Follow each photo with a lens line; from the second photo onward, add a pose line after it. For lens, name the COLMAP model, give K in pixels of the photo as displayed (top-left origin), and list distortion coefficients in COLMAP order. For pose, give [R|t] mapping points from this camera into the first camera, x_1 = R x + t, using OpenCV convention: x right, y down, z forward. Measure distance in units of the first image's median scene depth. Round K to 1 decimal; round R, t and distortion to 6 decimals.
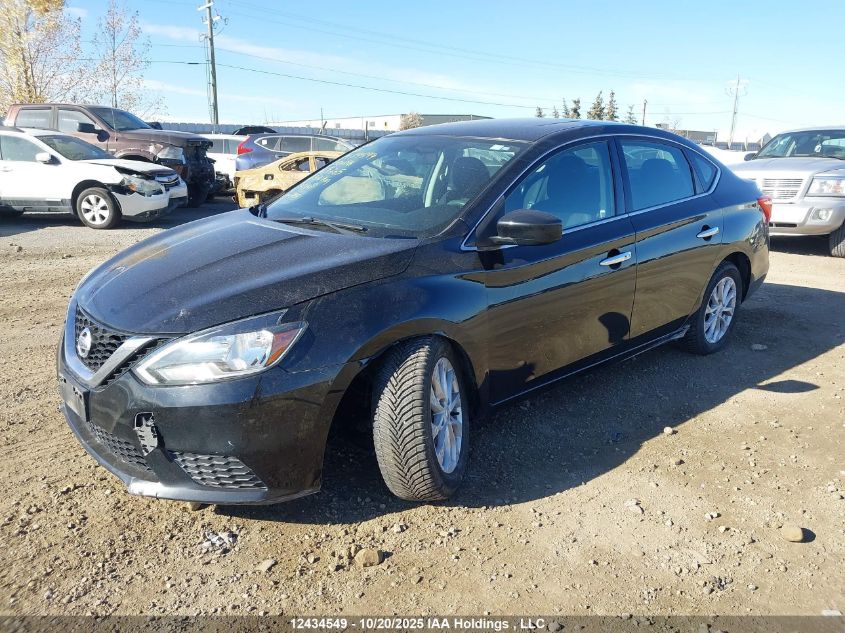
lens RADIAL K [[642.8, 0, 433.3], [0, 642.8, 313.2], [0, 0, 1]] dist [0.095982, -0.126680]
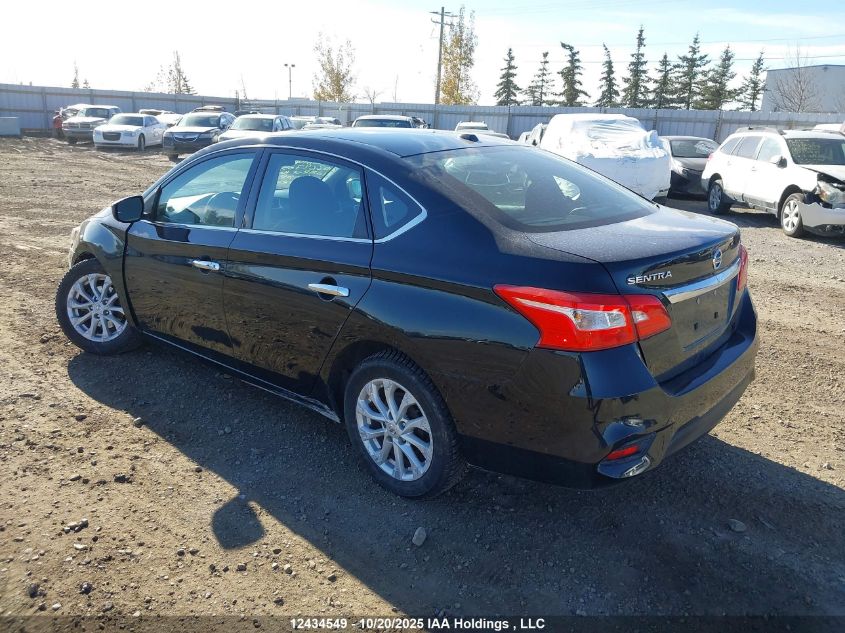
lens RADIAL K [[637.6, 0, 422.5], [0, 637.6, 316.5], [0, 0, 1]] dist [-0.006922, 0.067732]
pose [[0.140607, 0.284456, -0.948322, 0.293356], [-0.275491, 0.931251, 0.238488, -0.077739], [0.950965, 0.227721, 0.209305, 0.253419]]
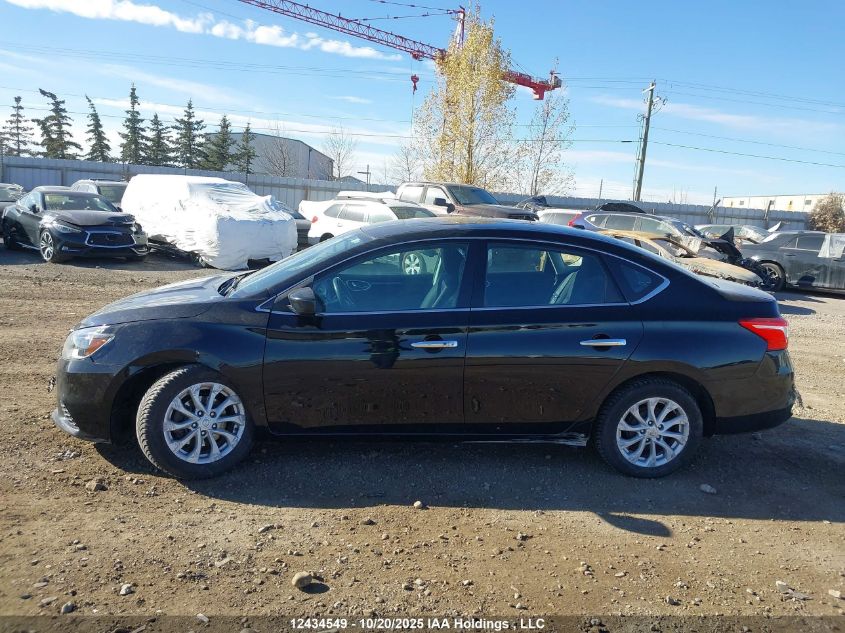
lens RADIAL K [[648.0, 0, 422.5], [0, 648.0, 316.5], [0, 0, 1]] dist [0.031861, -0.053827]
pose [[0.794946, 0.142990, -0.589588, 0.203385], [-0.201382, 0.978919, -0.034111, -0.019986], [0.572281, 0.145849, 0.806983, 0.015203]]
